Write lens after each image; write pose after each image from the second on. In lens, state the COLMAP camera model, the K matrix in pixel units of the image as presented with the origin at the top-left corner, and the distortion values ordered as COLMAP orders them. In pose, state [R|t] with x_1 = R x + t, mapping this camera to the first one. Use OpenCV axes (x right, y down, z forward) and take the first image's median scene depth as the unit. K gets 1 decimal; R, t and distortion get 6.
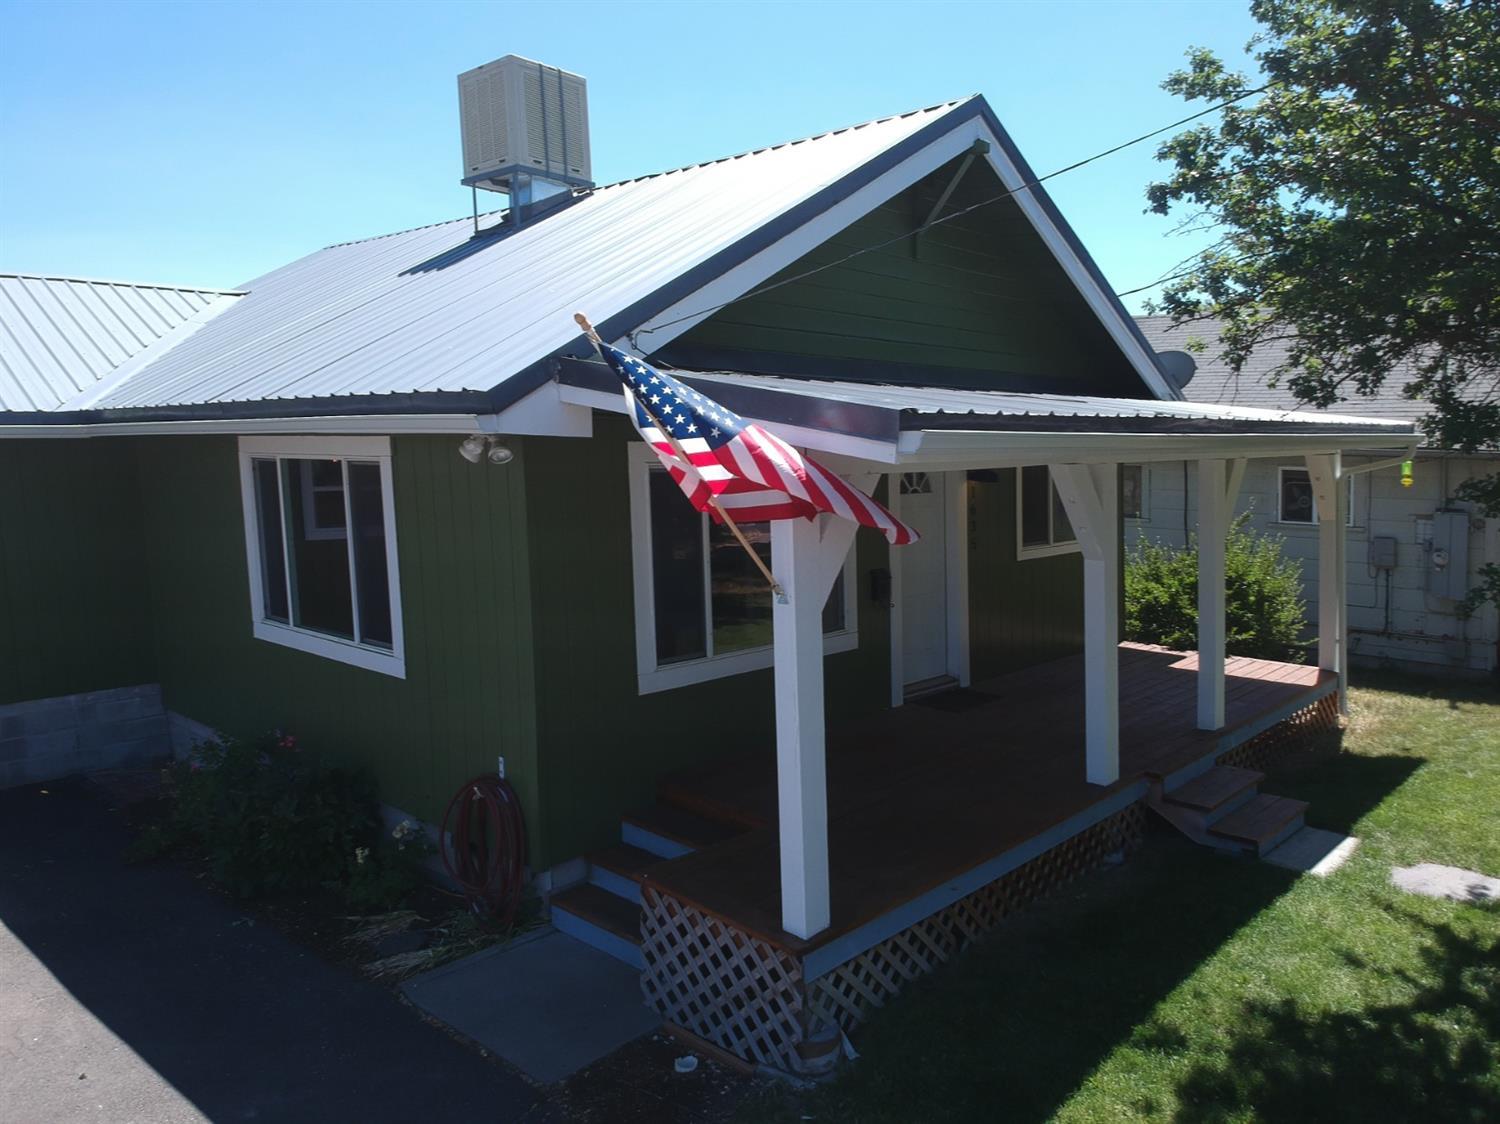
lens RADIAL K [[1100.4, 0, 750.4], [0, 1100.4, 517.1], [0, 0, 1]] dist [0.061648, -0.094797]
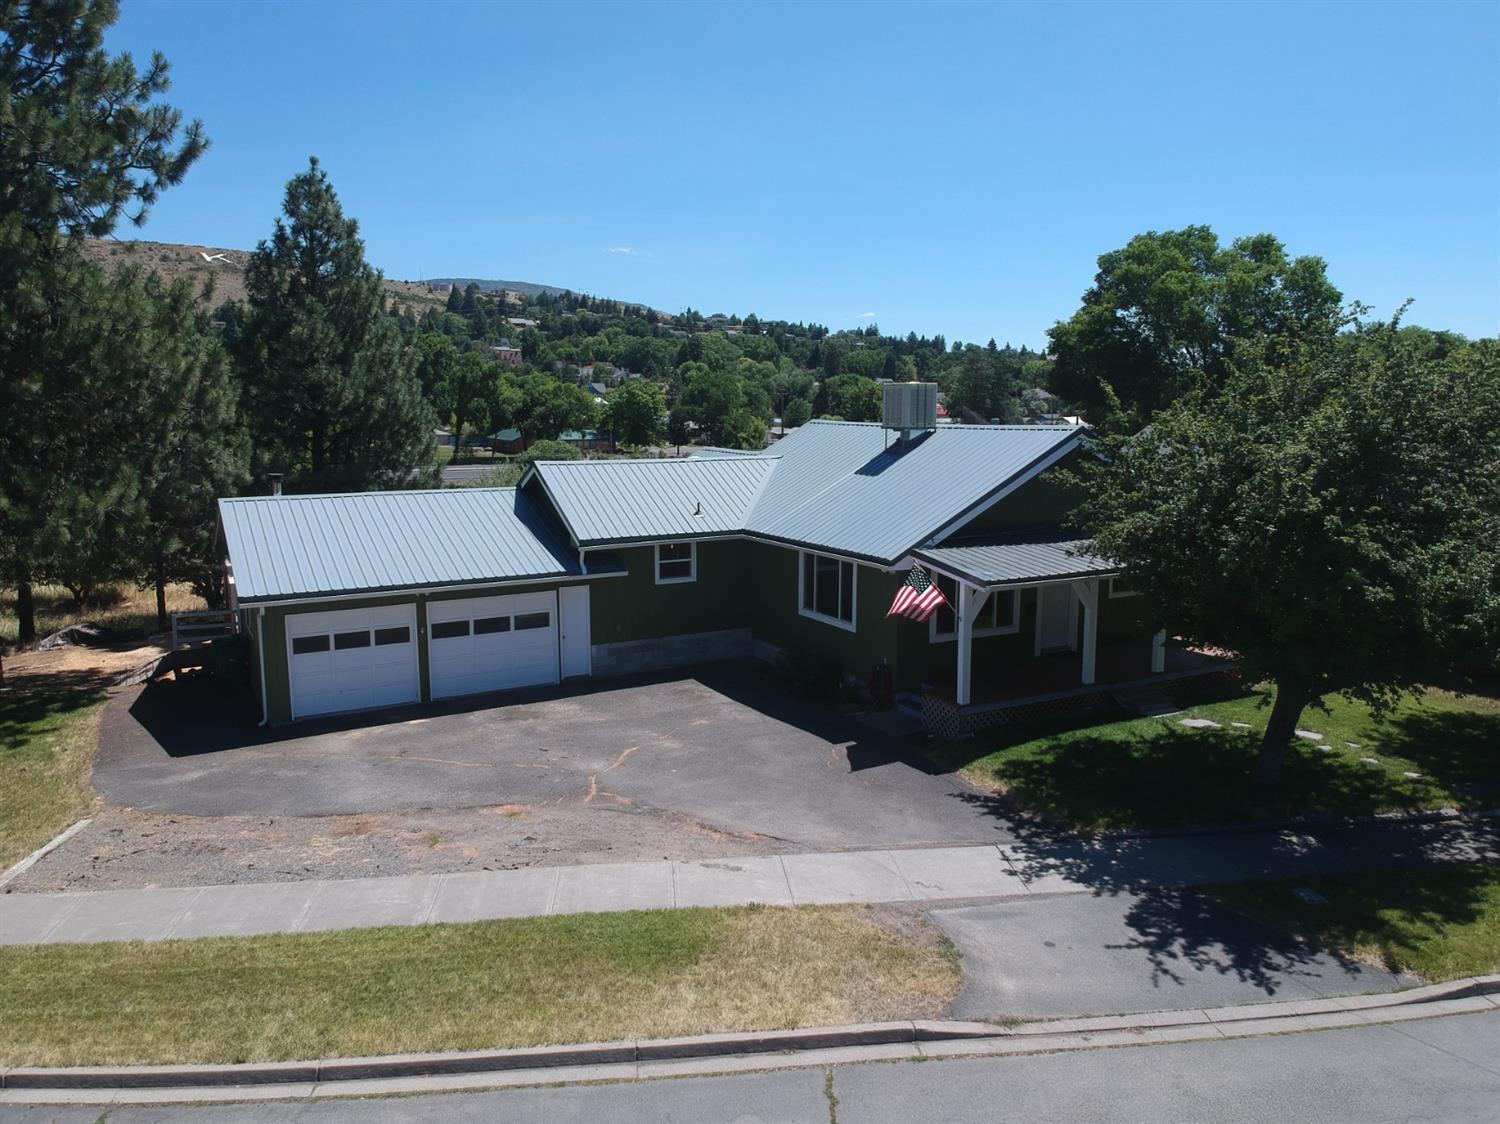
lens RADIAL K [[1105.6, 0, 763.8], [0, 1105.6, 562.2], [0, 0, 1]] dist [0.103709, -0.188410]
pose [[0.948408, 0.043404, -0.314068, 0.438493], [-0.020920, 0.996993, 0.074611, -0.292088], [0.316362, -0.064192, 0.946464, -2.124853]]
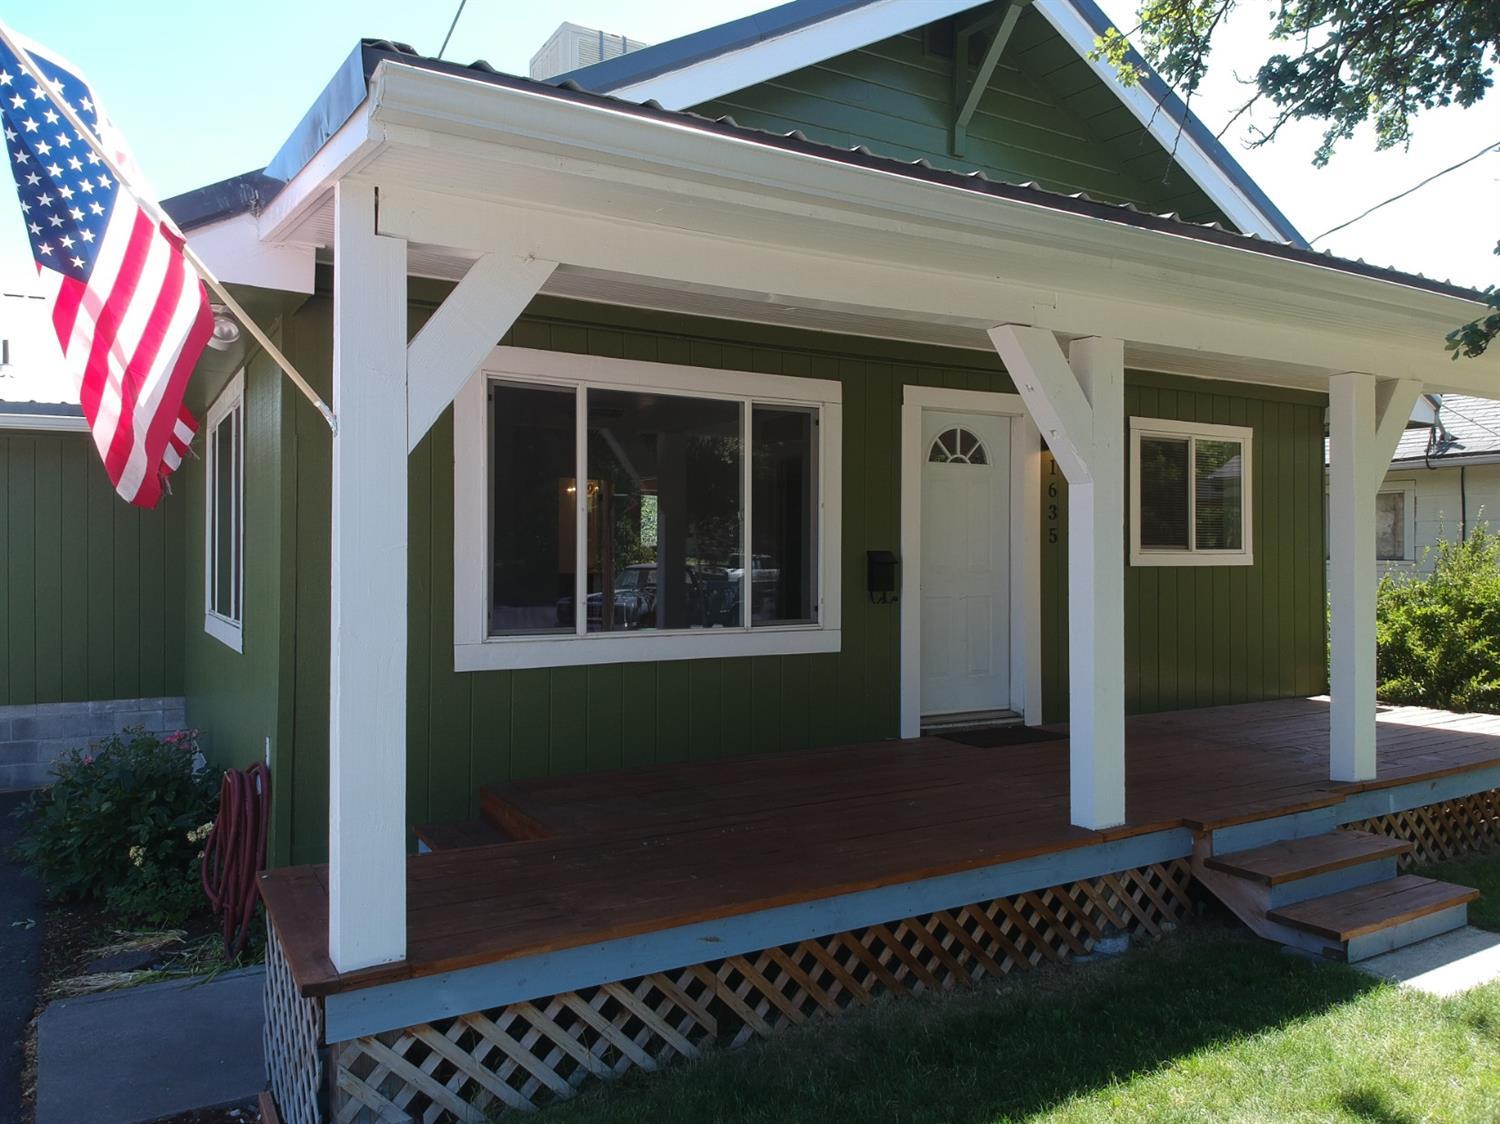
lens RADIAL K [[1108.3, 0, 782.1], [0, 1108.3, 560.4], [0, 0, 1]] dist [0.052643, -0.095526]
pose [[0.963097, -0.001554, -0.269150, 0.333149], [-0.017949, 0.997386, -0.069986, 0.140831], [0.268556, 0.072235, 0.960552, 0.333892]]
